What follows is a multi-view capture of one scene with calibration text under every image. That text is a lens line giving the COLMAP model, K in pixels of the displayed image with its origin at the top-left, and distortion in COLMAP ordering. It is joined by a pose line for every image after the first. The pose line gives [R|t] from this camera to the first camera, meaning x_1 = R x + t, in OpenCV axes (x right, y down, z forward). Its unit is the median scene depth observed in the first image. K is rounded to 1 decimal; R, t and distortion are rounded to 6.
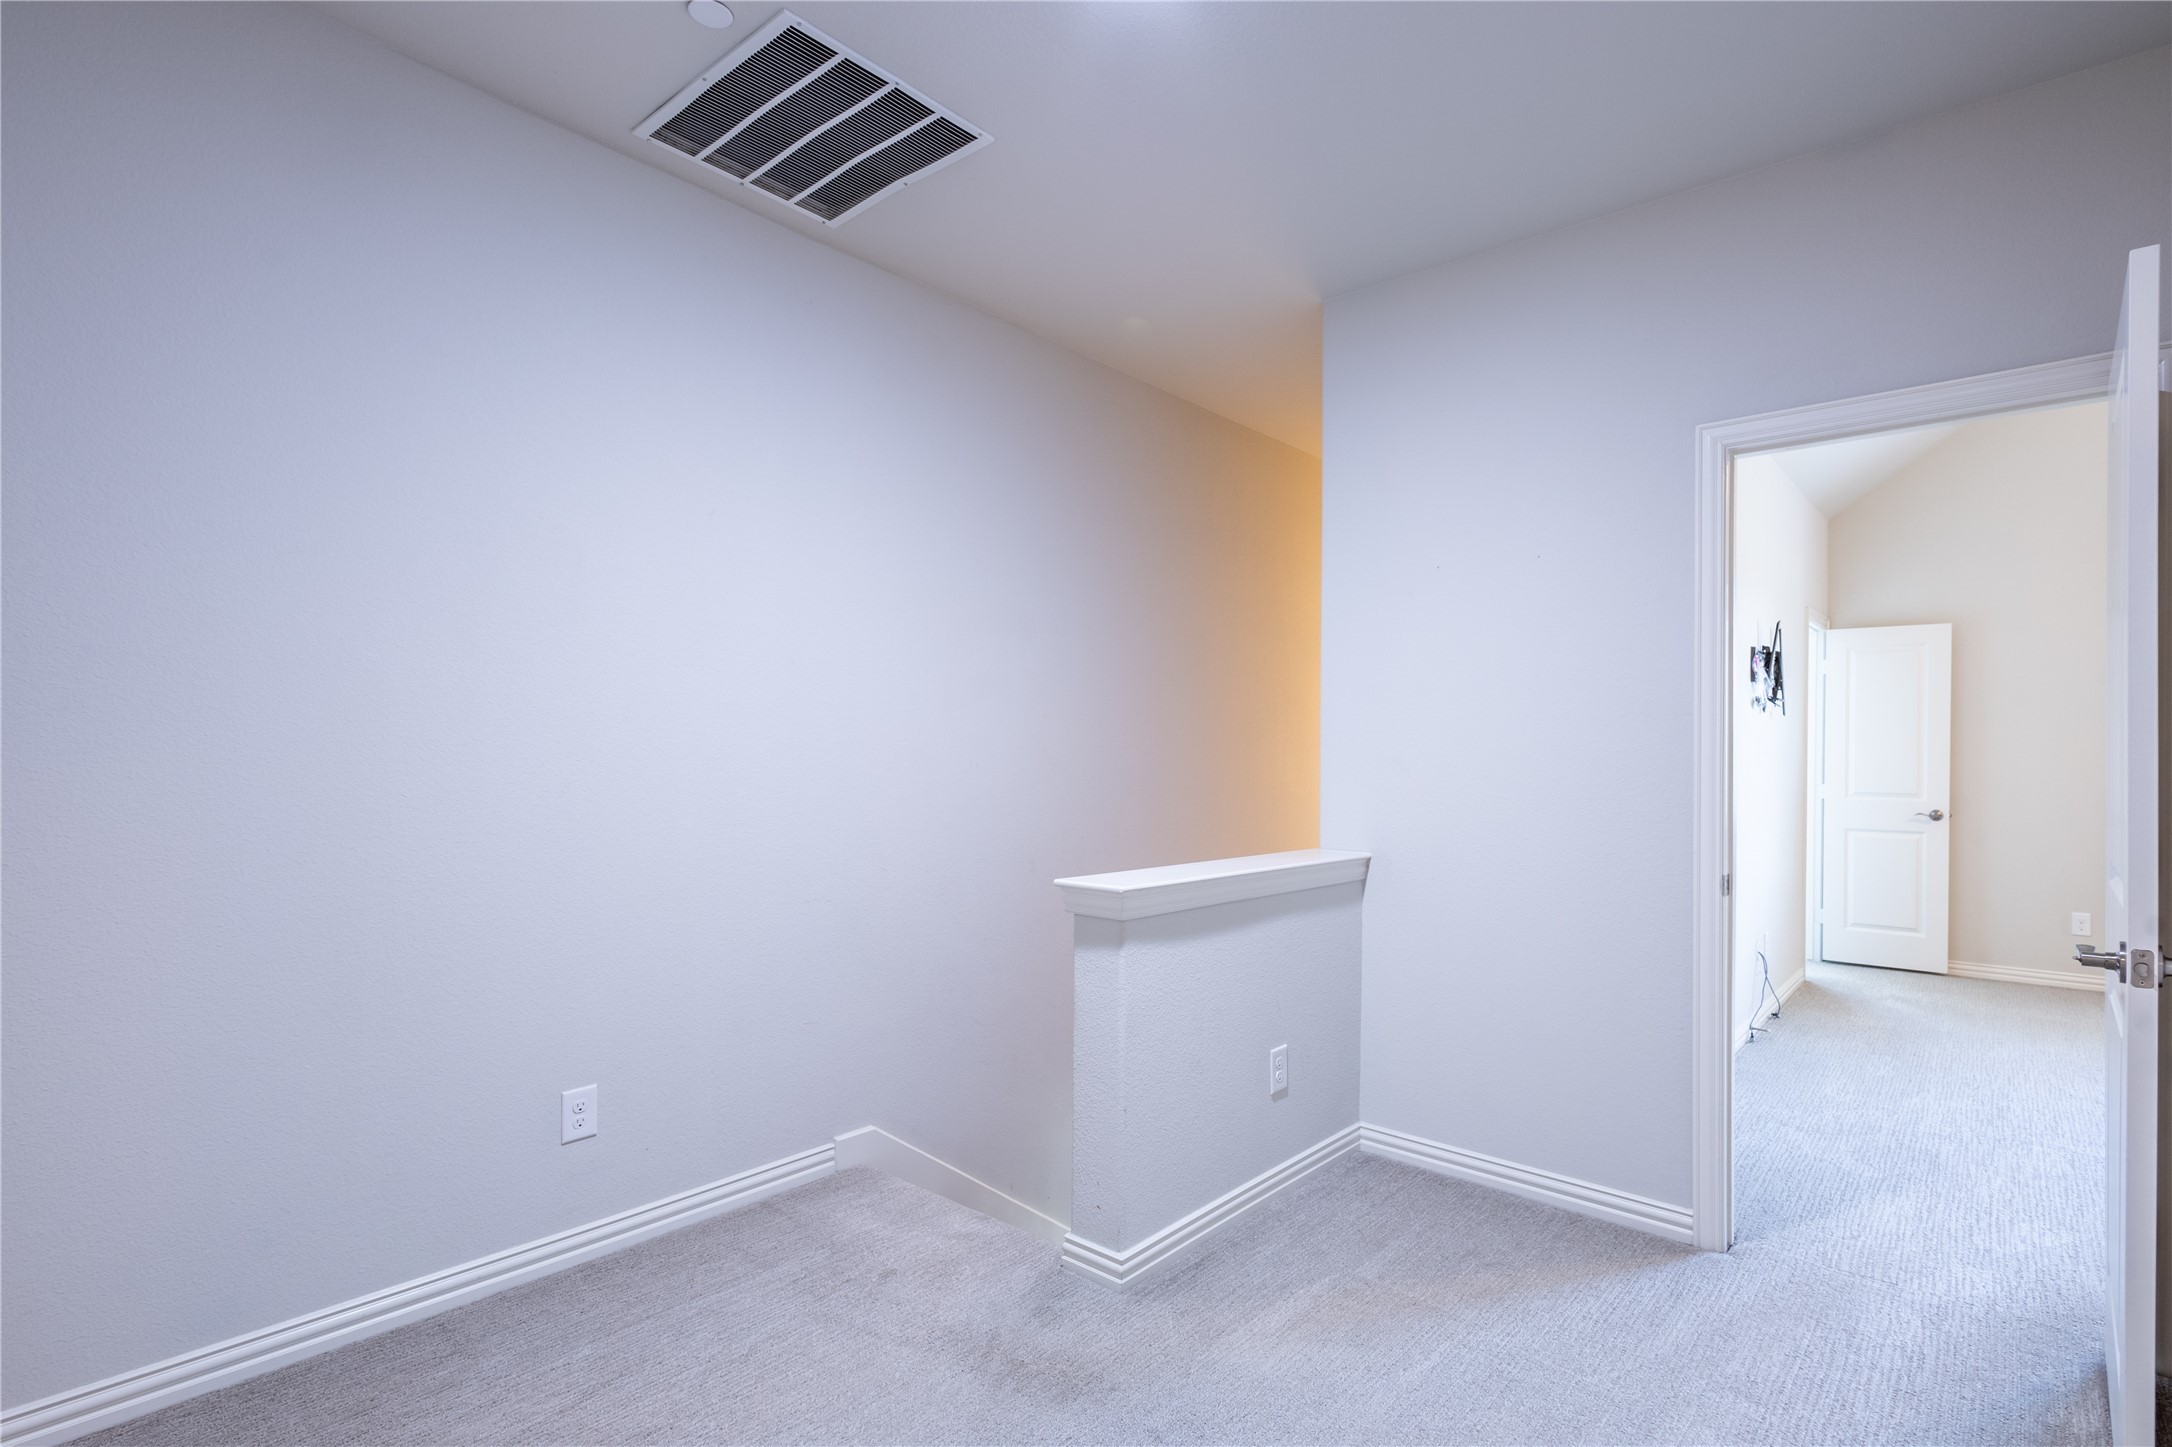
lens RADIAL K [[1010.0, 0, 1094.6], [0, 1010.0, 734.4], [0, 0, 1]] dist [0.015672, -0.005065]
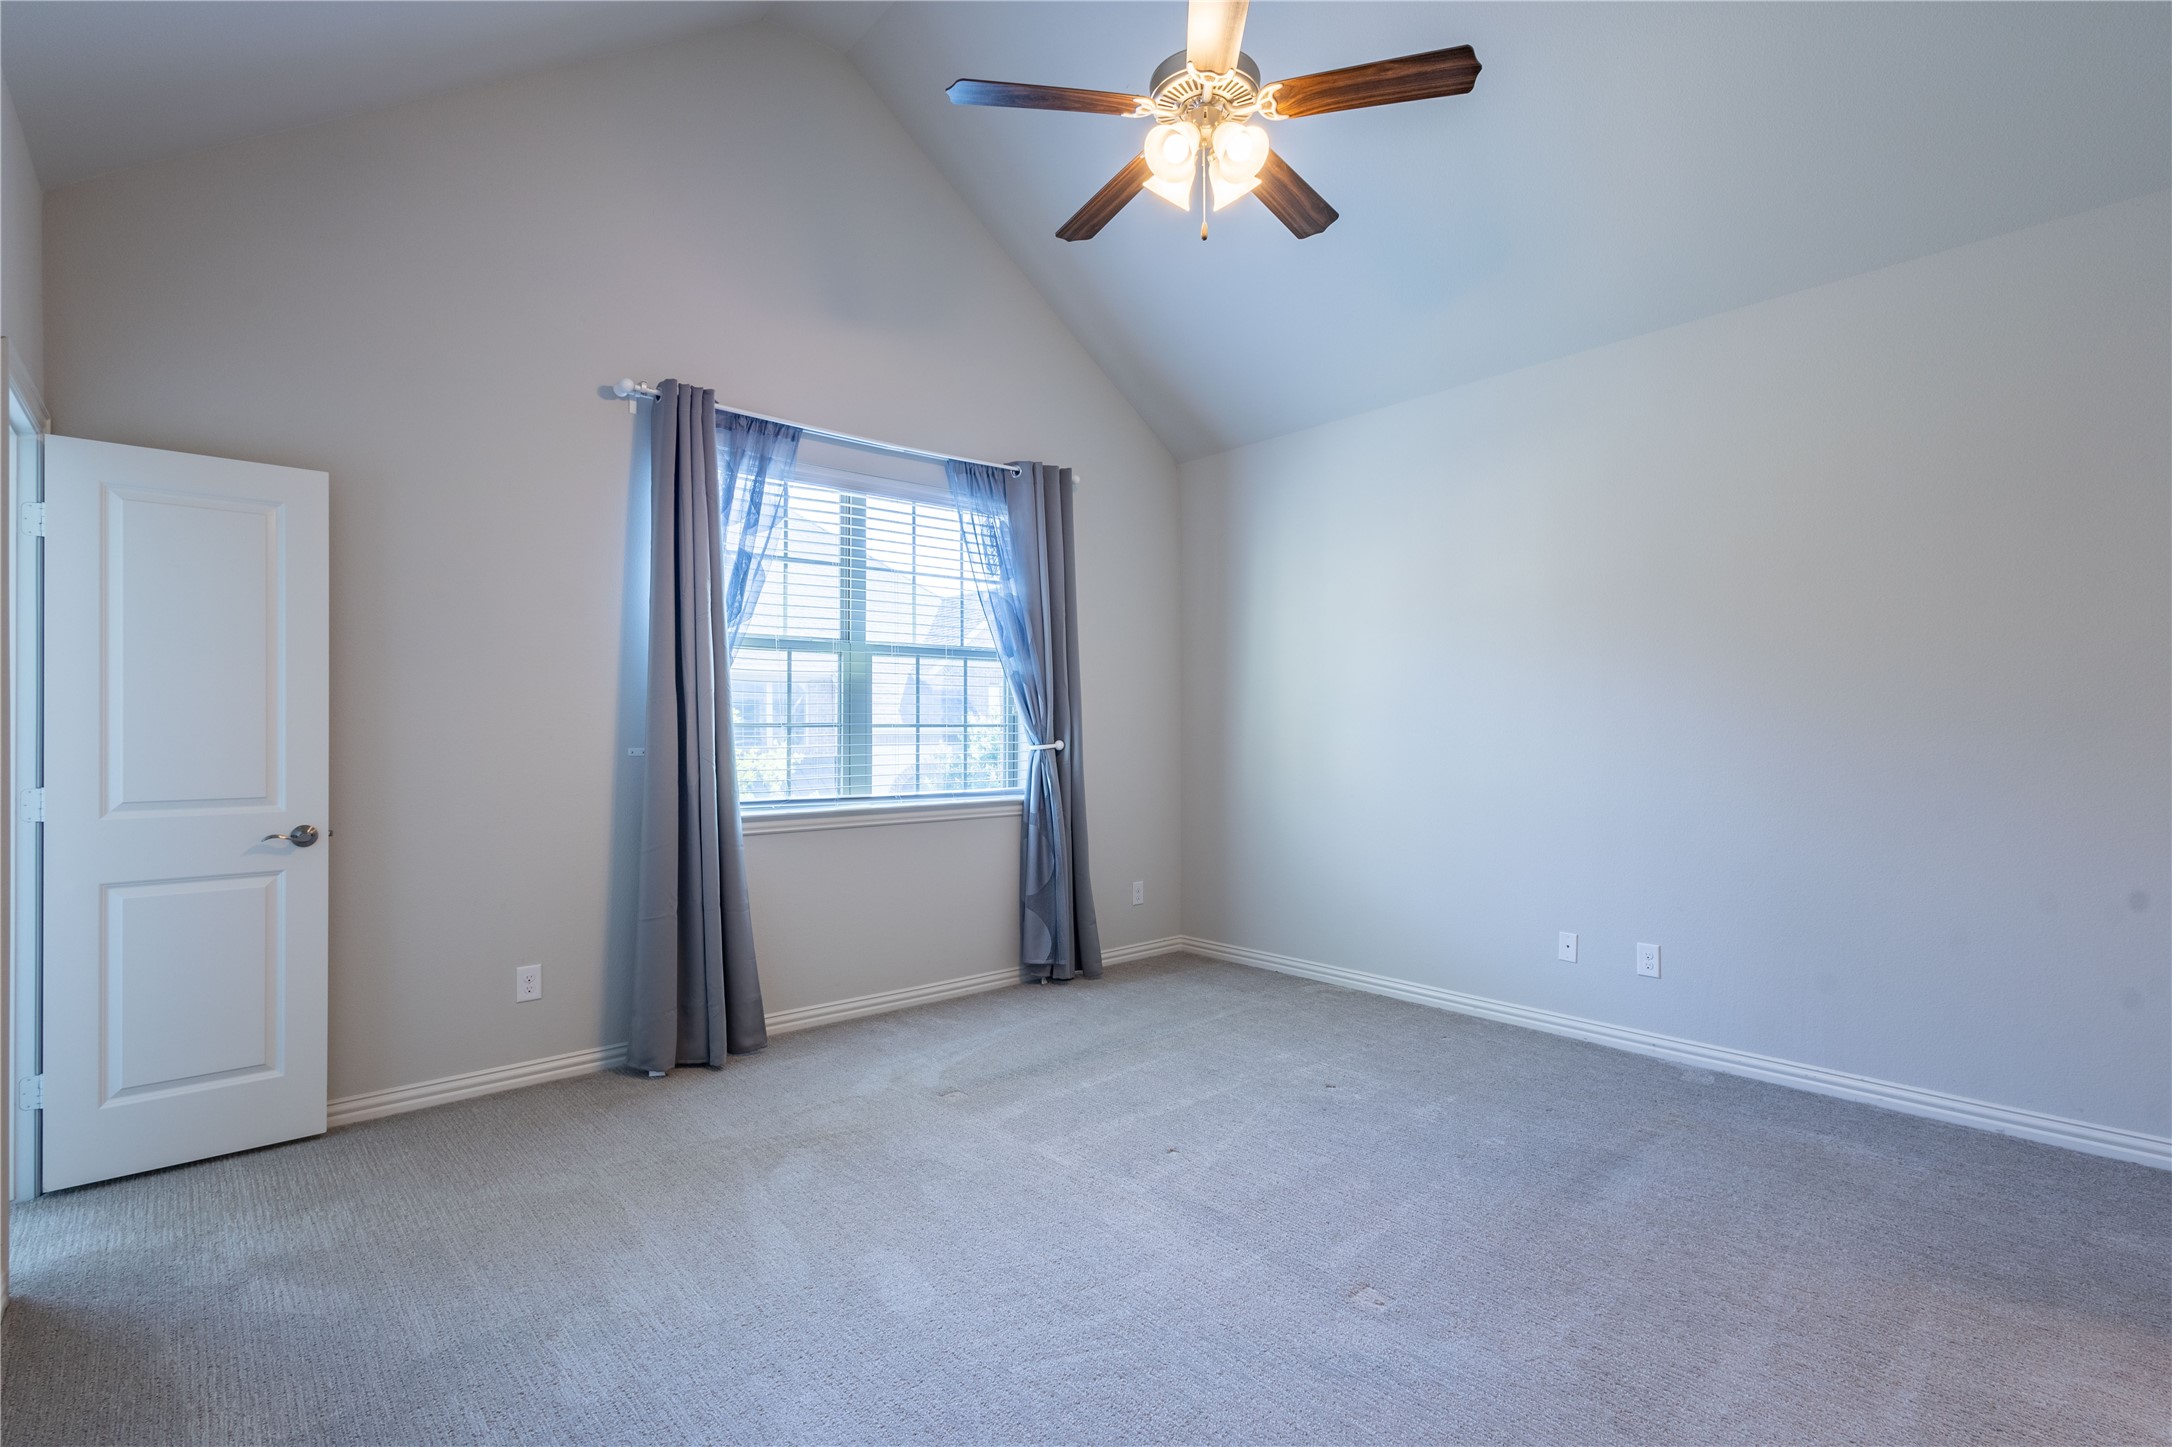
lens RADIAL K [[1010.0, 0, 1101.9], [0, 1010.0, 731.2], [0, 0, 1]] dist [0.015672, -0.005065]
pose [[0.115927, -0.016563, 0.993120, 0.357779], [-0.002156, 0.999854, 0.016927, 0.016616], [-0.993255, -0.004103, 0.115875, 0.532688]]
